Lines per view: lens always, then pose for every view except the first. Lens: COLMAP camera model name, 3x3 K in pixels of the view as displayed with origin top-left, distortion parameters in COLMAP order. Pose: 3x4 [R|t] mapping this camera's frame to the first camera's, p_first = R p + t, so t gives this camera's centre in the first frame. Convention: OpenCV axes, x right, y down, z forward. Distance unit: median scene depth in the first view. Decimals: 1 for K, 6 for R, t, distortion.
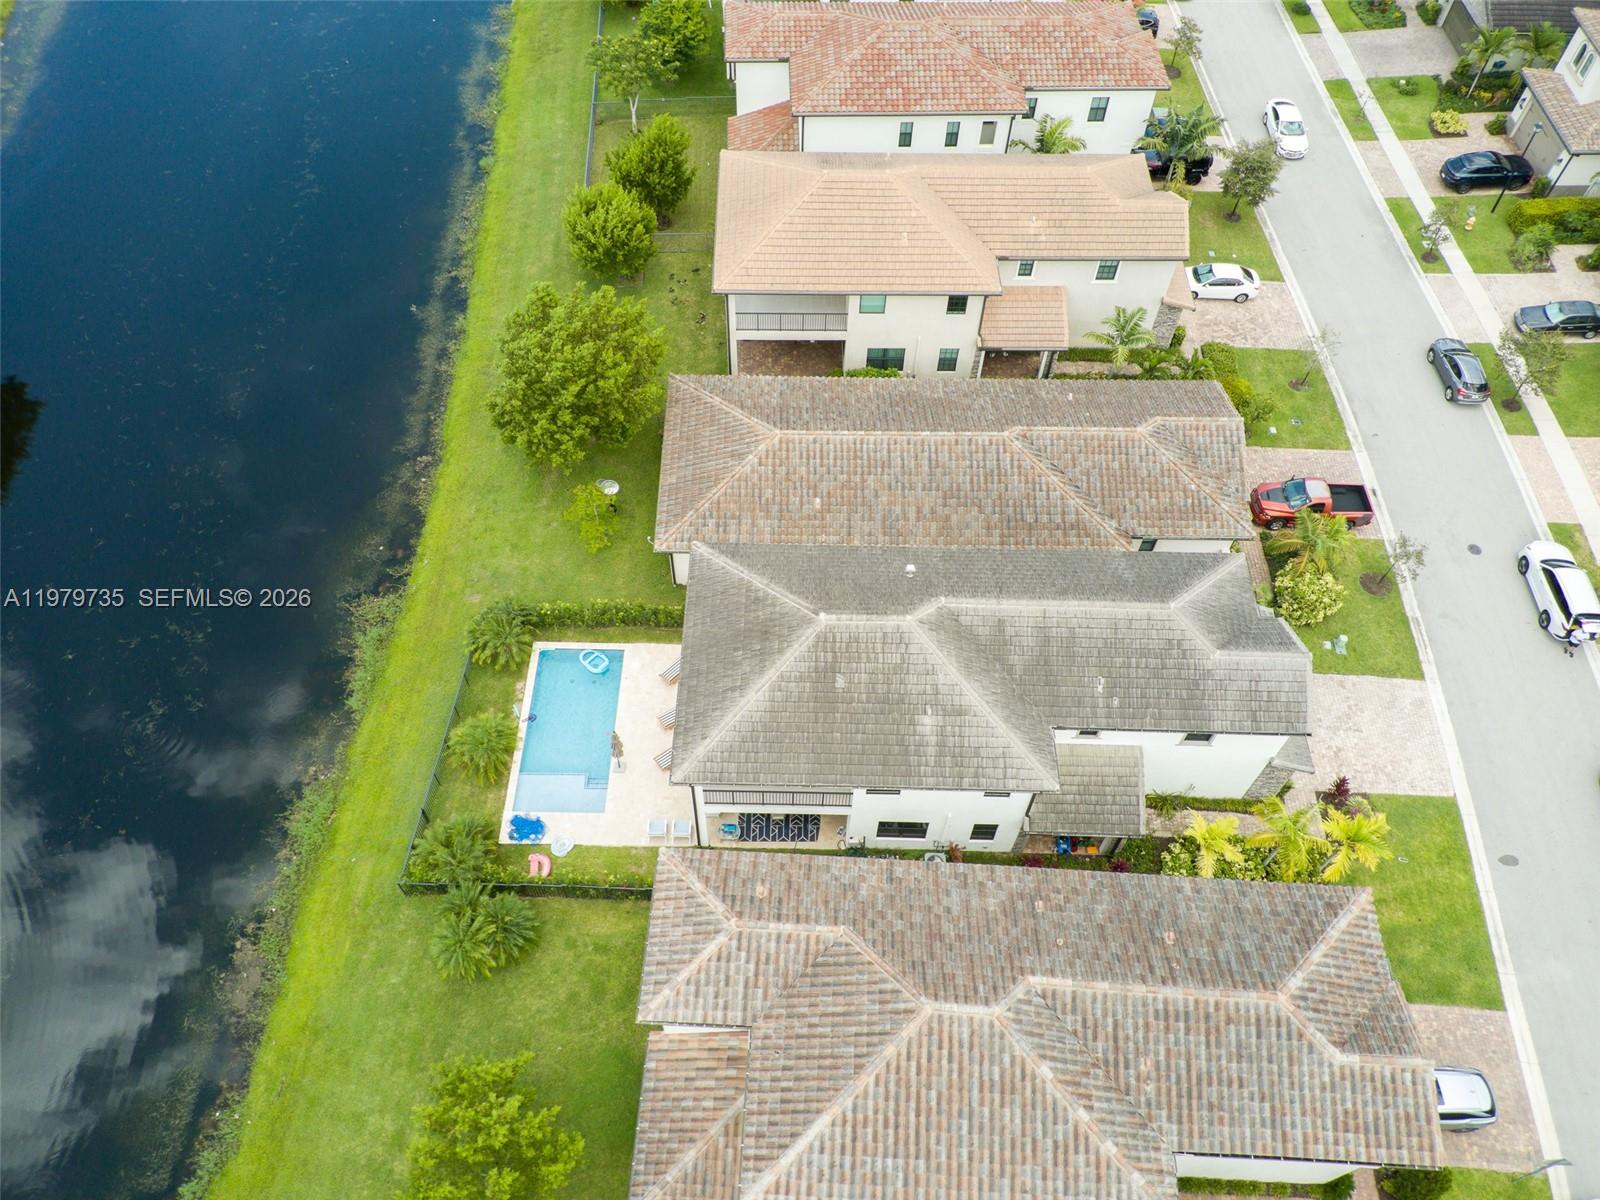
lens RADIAL K [[1196.7, 0, 798.7], [0, 1196.7, 602.3], [0, 0, 1]] dist [0.072335, -0.109403]
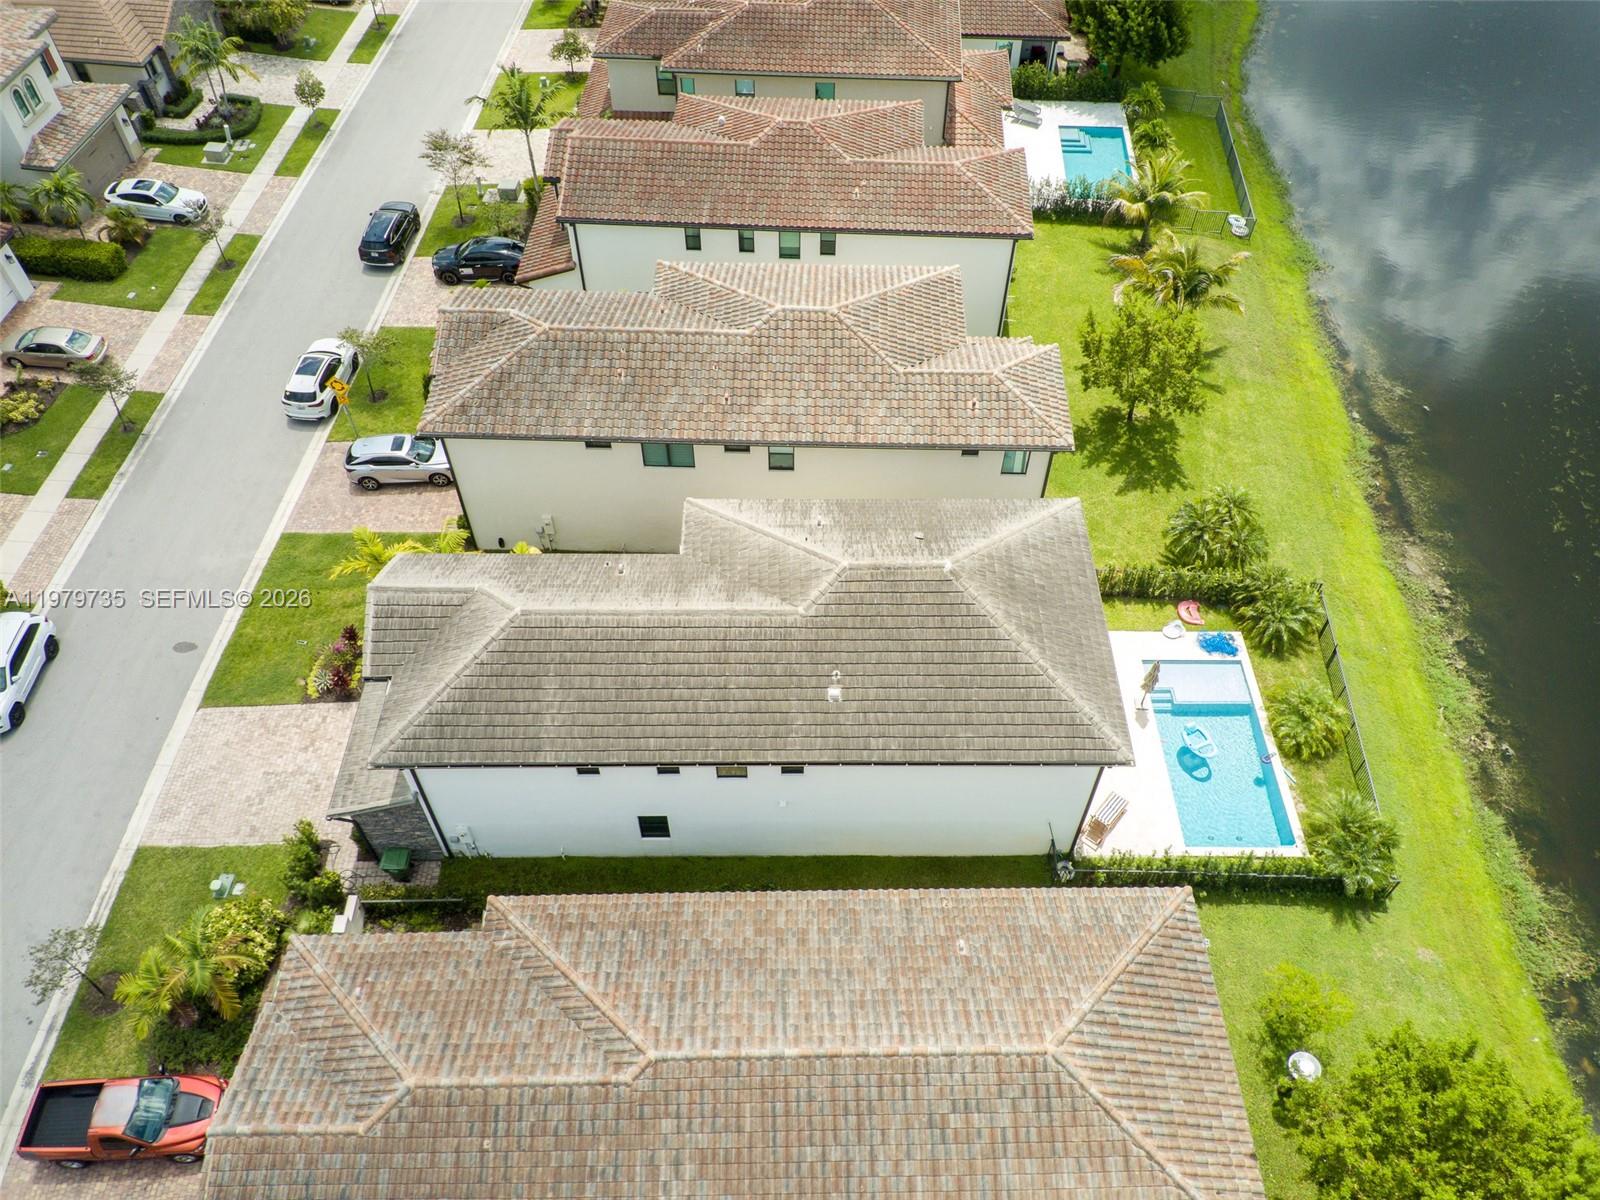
lens RADIAL K [[1196.7, 0, 796.2], [0, 1196.7, 606.9], [0, 0, 1]] dist [0.072335, -0.109403]
pose [[-0.999687, 0.001208, -0.024989, 0.118712], [-0.024375, -0.272110, 0.961957, -0.642862], [-0.005638, 0.962265, 0.272054, 0.641856]]
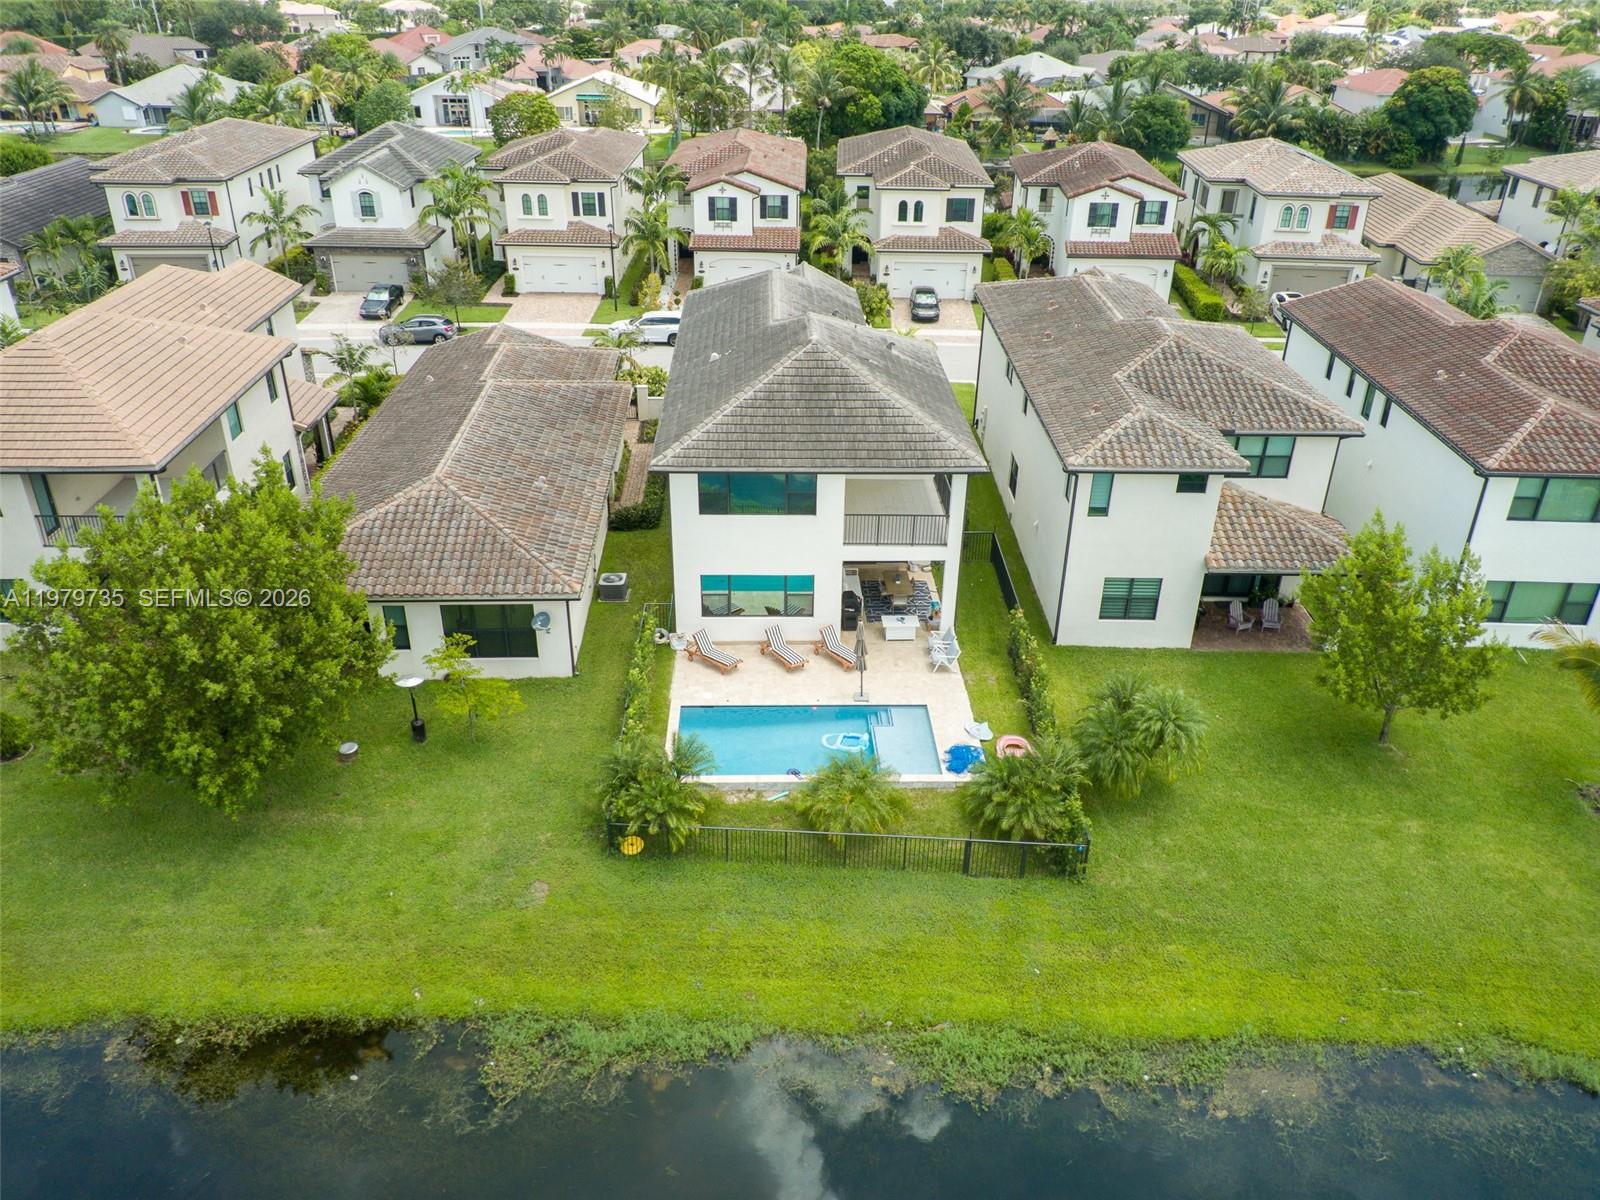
lens RADIAL K [[1196.7, 0, 800.5], [0, 1196.7, 605.5], [0, 0, 1]] dist [0.072335, -0.109403]
pose [[-0.044116, -0.487503, 0.872006, -0.736046], [0.811634, 0.491442, 0.315807, -0.155544], [-0.582498, 0.721682, 0.373993, 0.643016]]
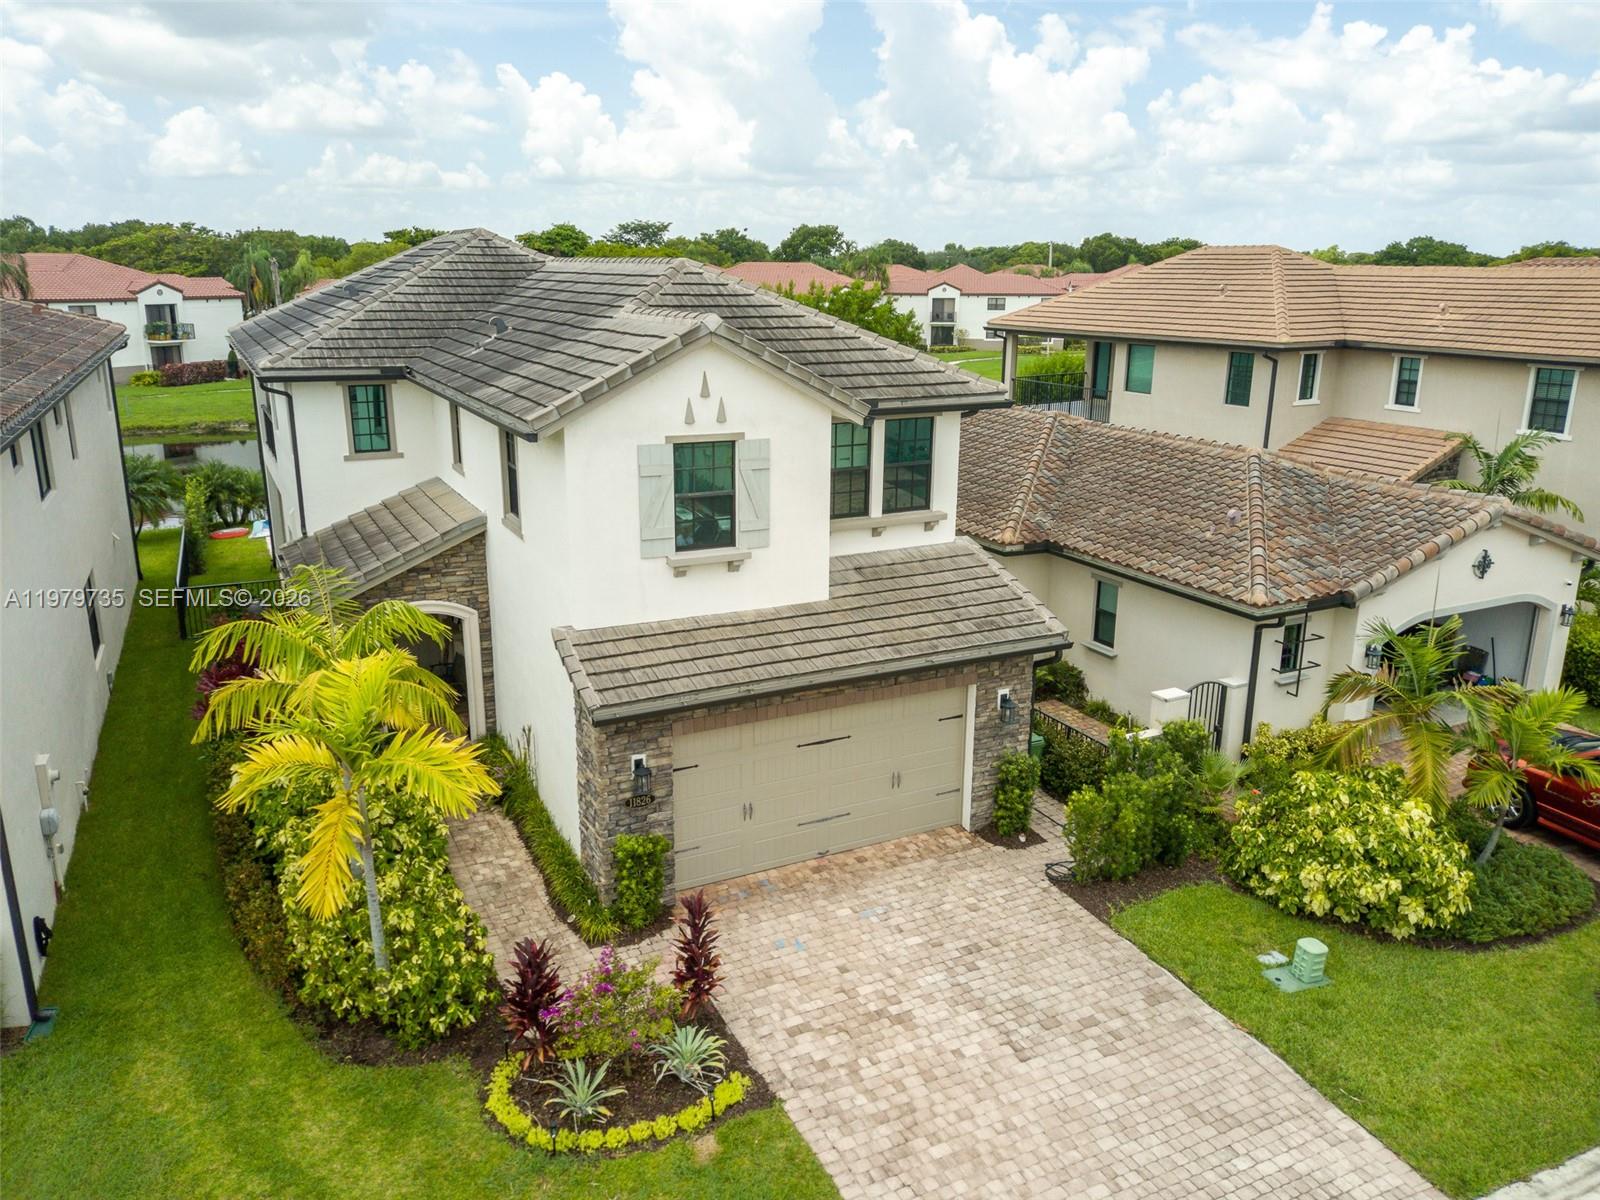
lens RADIAL K [[1196.7, 0, 804.3], [0, 1196.7, 595.8], [0, 0, 1]] dist [0.072335, -0.109403]
pose [[0.465297, 0.221847, -0.856903, 0.631855], [-0.726337, 0.648989, -0.226380, 0.131838], [0.505899, 0.727734, 0.463108, 0.744641]]
